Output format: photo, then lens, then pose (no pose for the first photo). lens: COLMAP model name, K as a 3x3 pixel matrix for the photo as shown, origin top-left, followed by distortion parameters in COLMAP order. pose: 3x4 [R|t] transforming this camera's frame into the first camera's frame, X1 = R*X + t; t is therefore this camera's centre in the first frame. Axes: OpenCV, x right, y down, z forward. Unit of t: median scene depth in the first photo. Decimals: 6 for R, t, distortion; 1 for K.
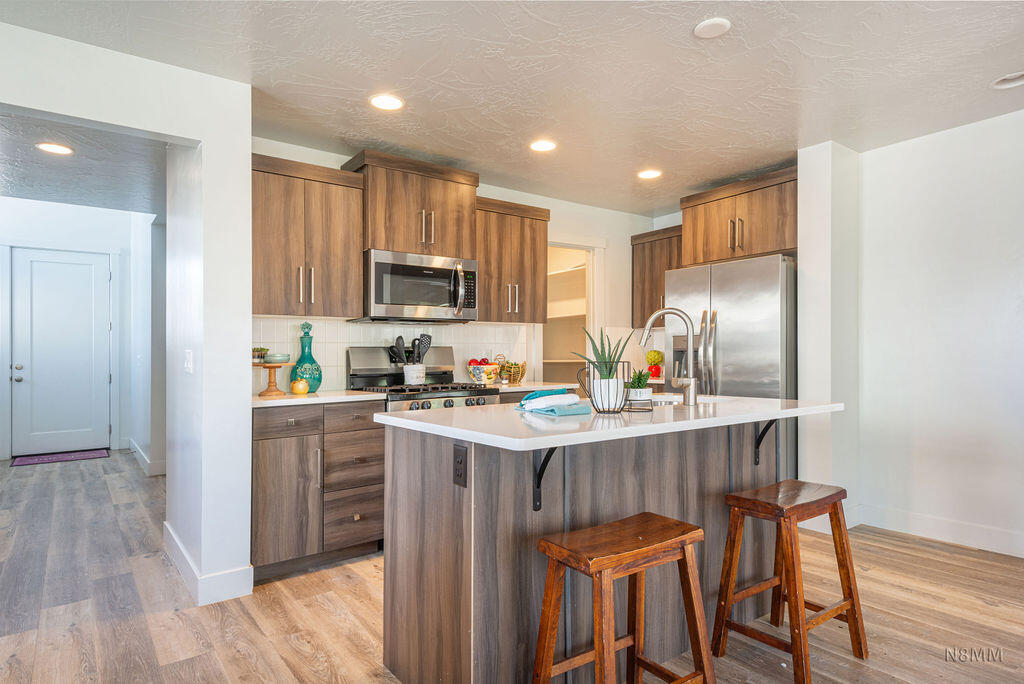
lens RADIAL K [[620.1, 0, 509.0], [0, 620.1, 346.2], [0, 0, 1]] dist [0.035526, -0.010327]
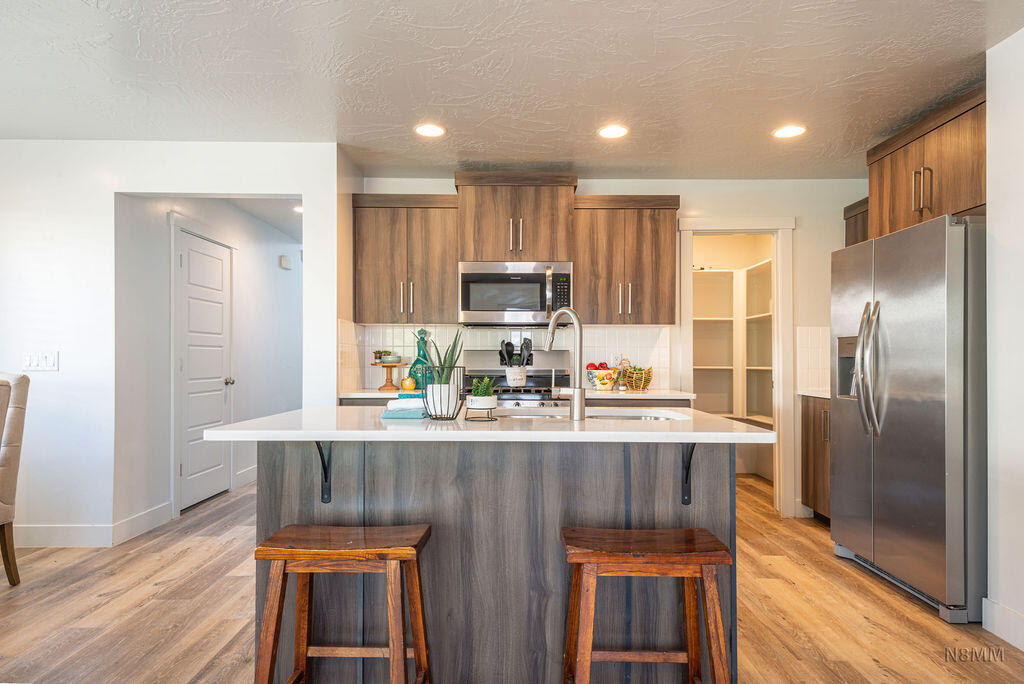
lens RADIAL K [[620.1, 0, 510.4], [0, 620.1, 348.0], [0, 0, 1]] dist [0.035526, -0.010327]
pose [[0.781262, 0.000640, -0.624203, 0.508715], [-0.001887, 0.999997, -0.001336, -0.001331], [0.624201, 0.002222, 0.781261, 0.186206]]
